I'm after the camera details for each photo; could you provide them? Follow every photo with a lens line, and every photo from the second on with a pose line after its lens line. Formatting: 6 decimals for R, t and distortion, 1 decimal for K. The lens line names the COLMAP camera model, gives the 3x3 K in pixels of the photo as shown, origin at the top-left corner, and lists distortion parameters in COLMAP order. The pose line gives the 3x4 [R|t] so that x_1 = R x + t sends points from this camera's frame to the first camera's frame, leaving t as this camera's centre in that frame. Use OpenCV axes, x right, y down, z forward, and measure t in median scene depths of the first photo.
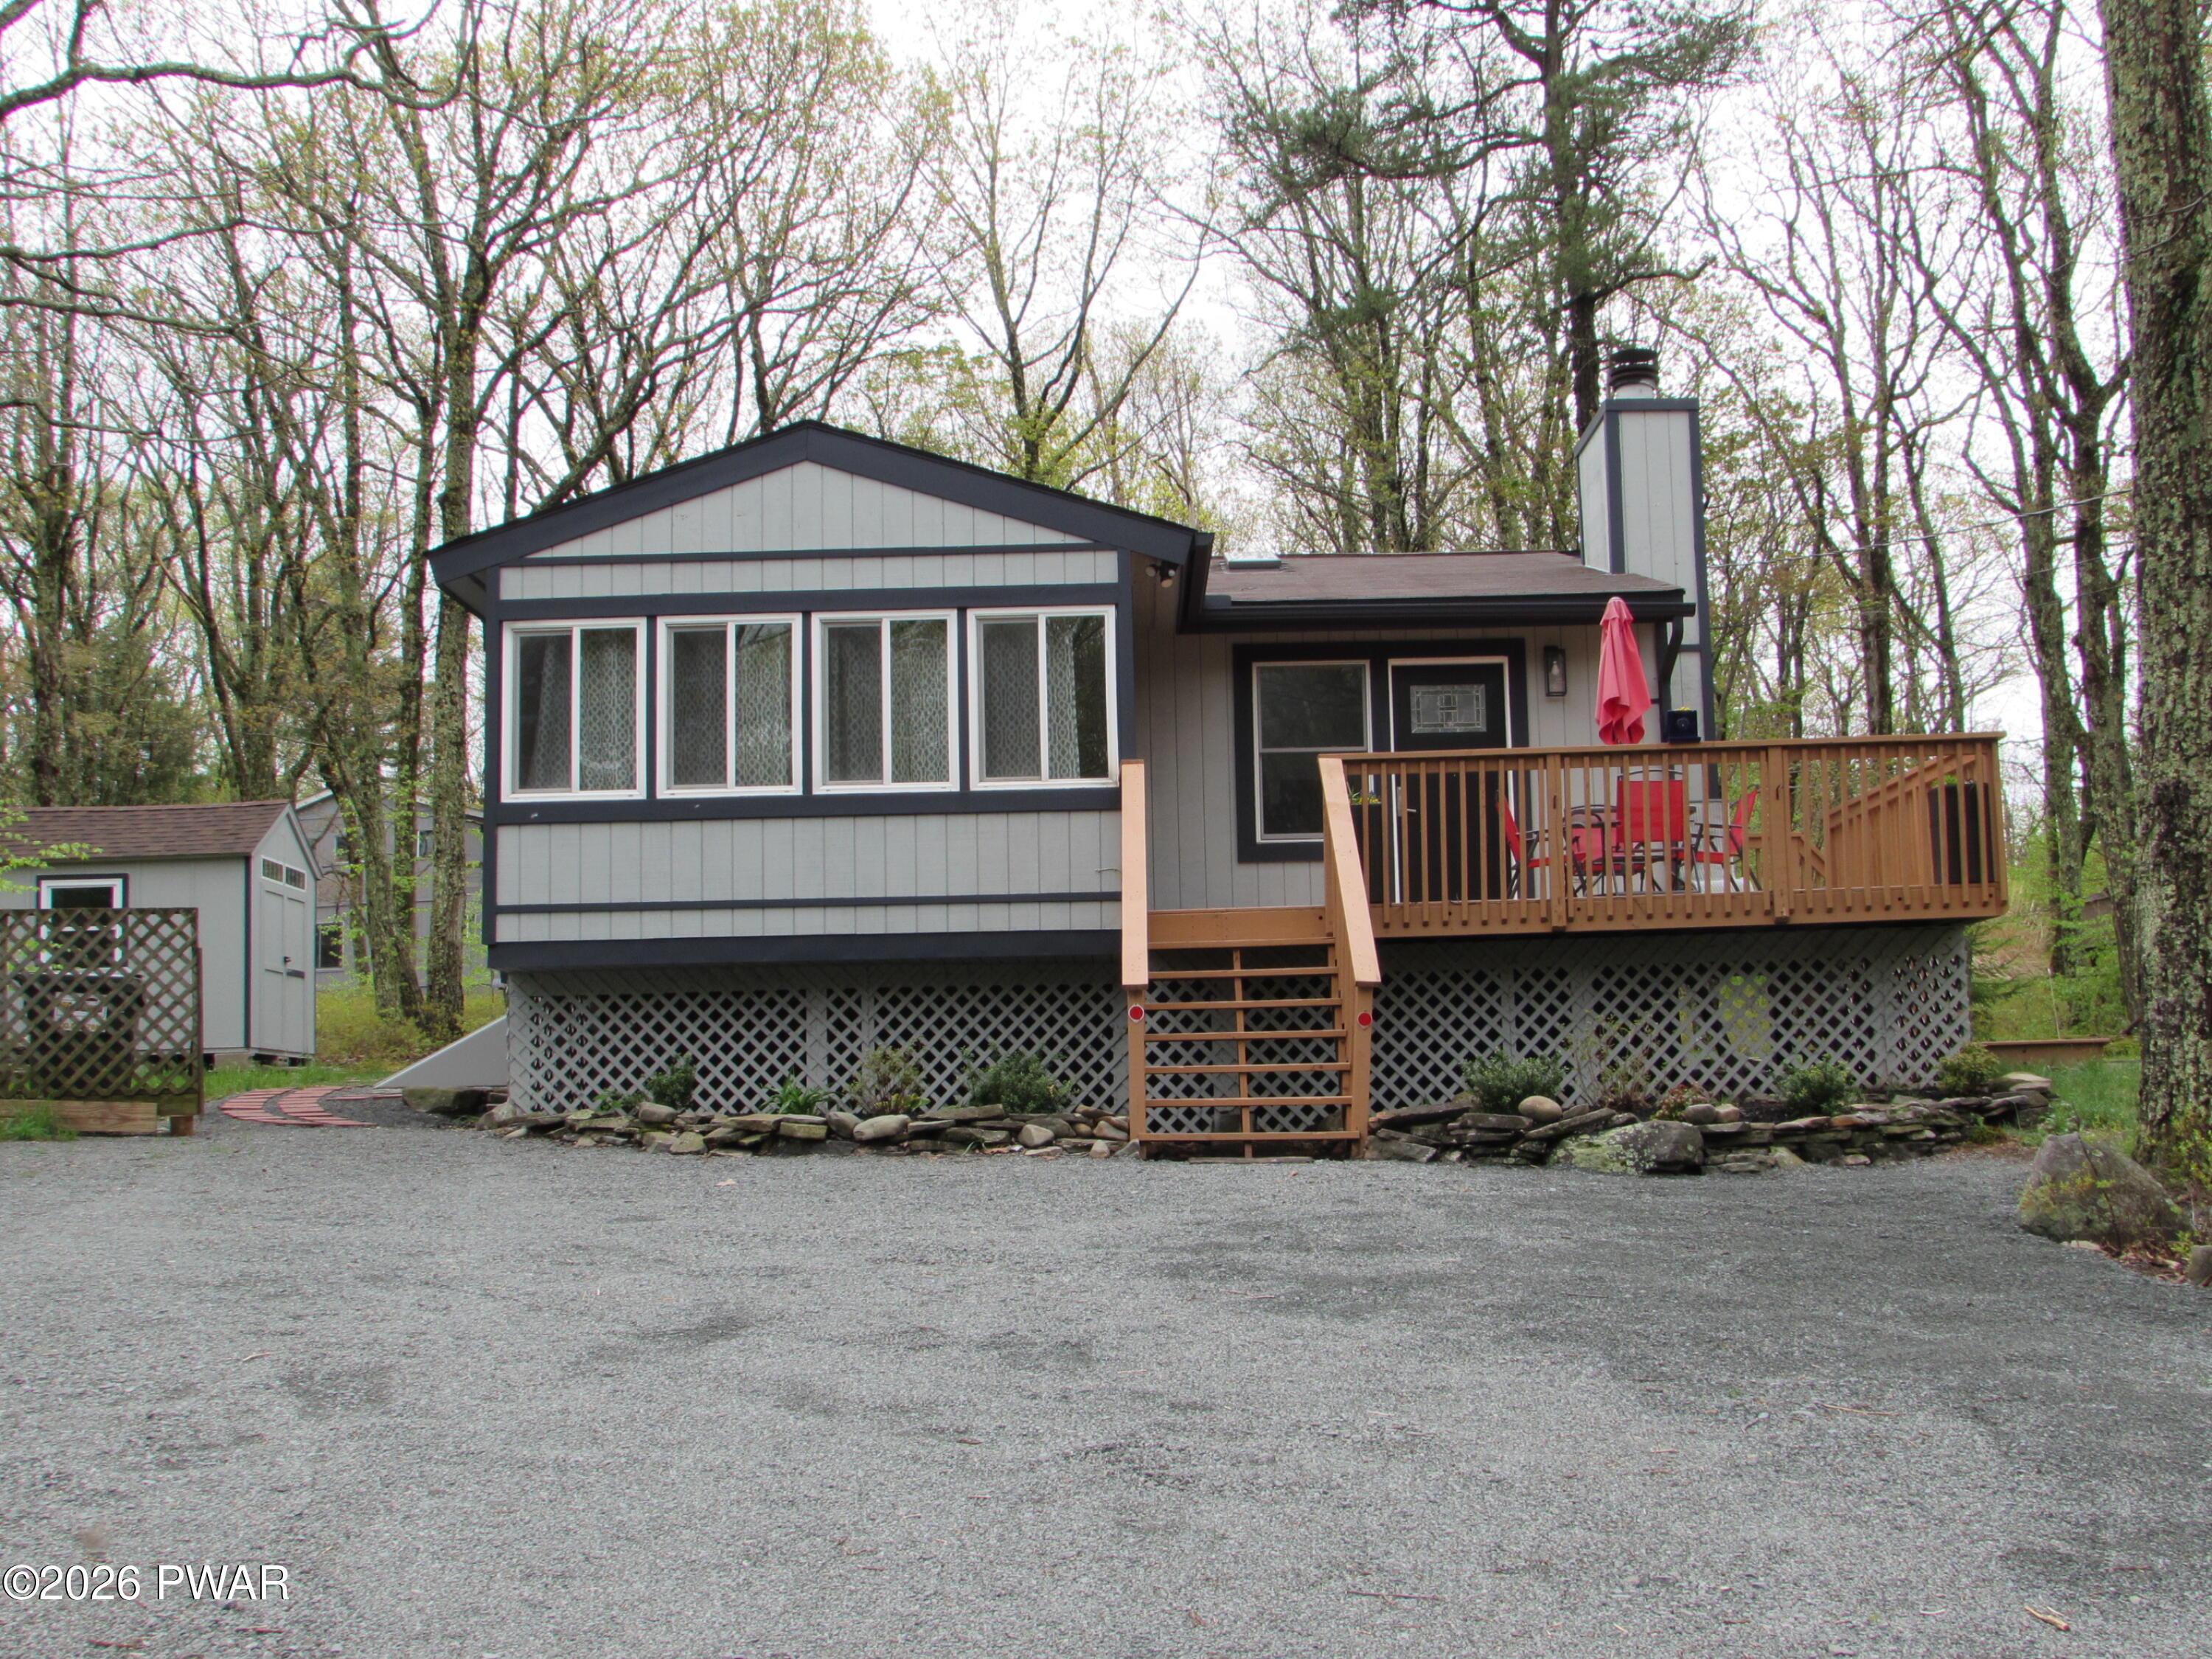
lens RADIAL K [[2531.6, 0, 1106.0], [0, 2531.6, 829.5], [0, 0, 1]] dist [-0.076118, 0.043993]
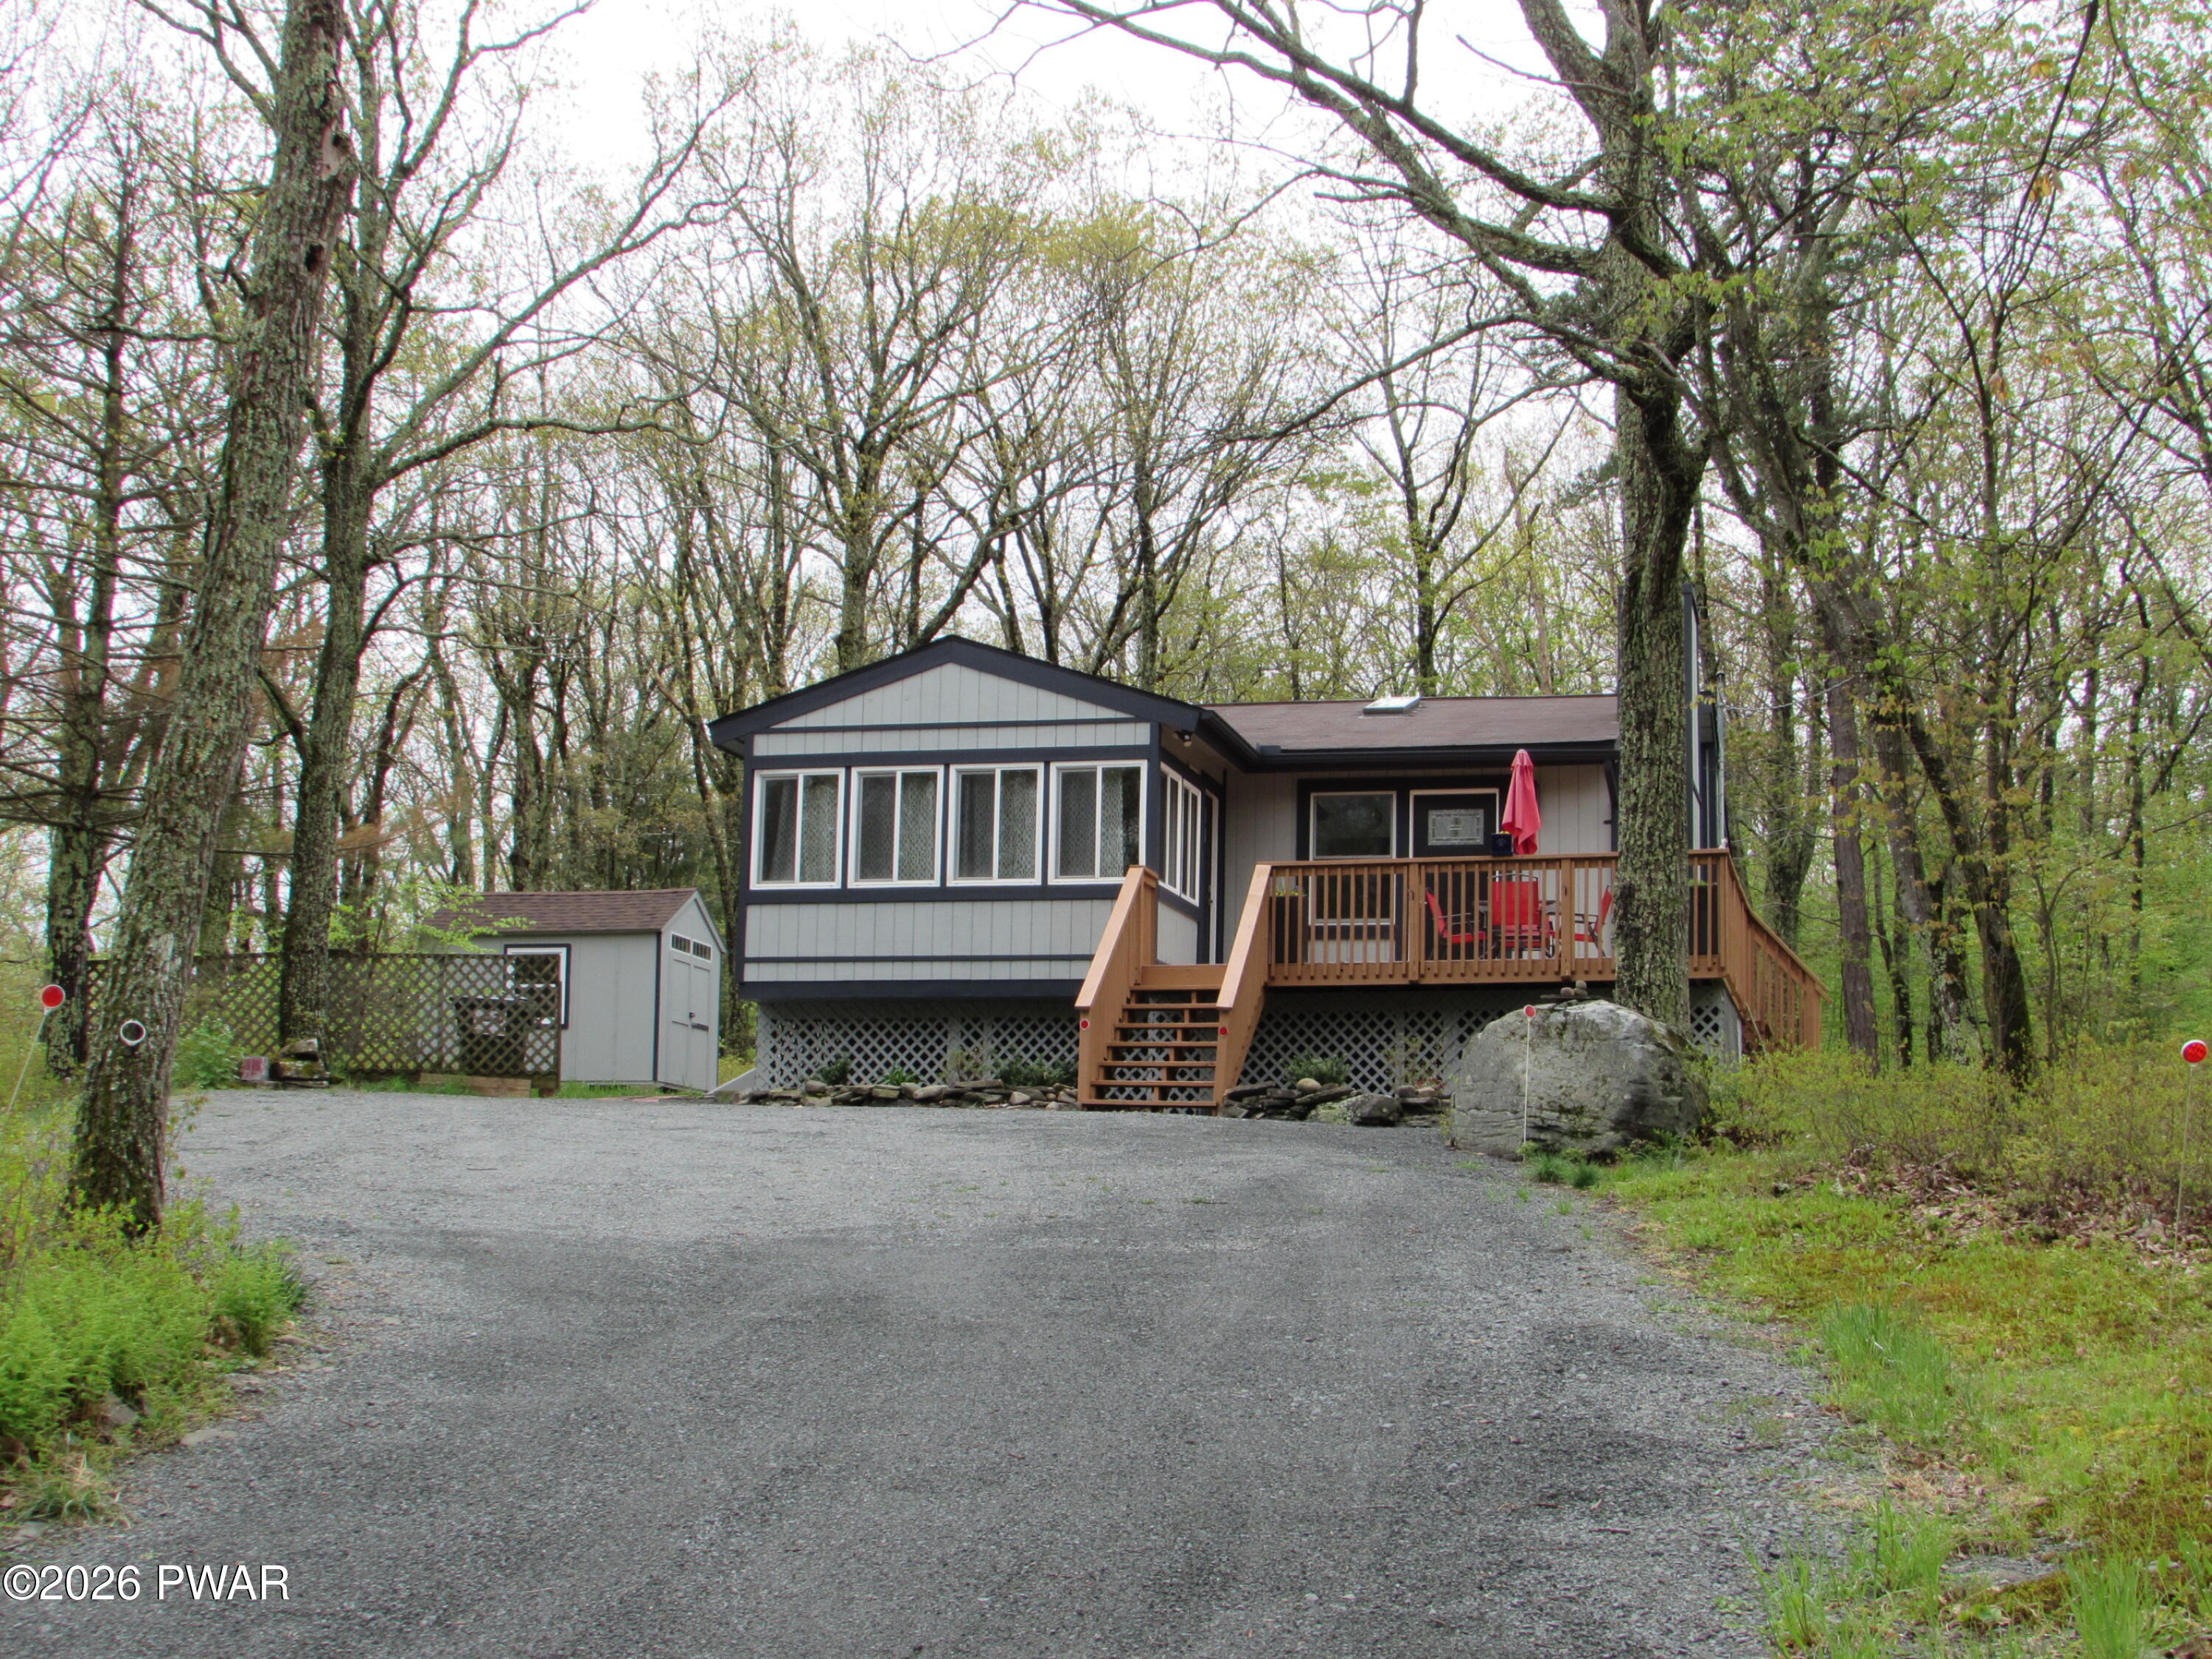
lens RADIAL K [[3090.0, 0, 1106.0], [0, 3090.0, 829.5], [0, 0, 1]] dist [-0.115246, -0.016434]
pose [[0.969359, 0.004317, -0.245610, 0.420736], [-0.012669, 0.999394, -0.032436, 0.010532], [0.245321, 0.034554, 0.968826, -0.743484]]
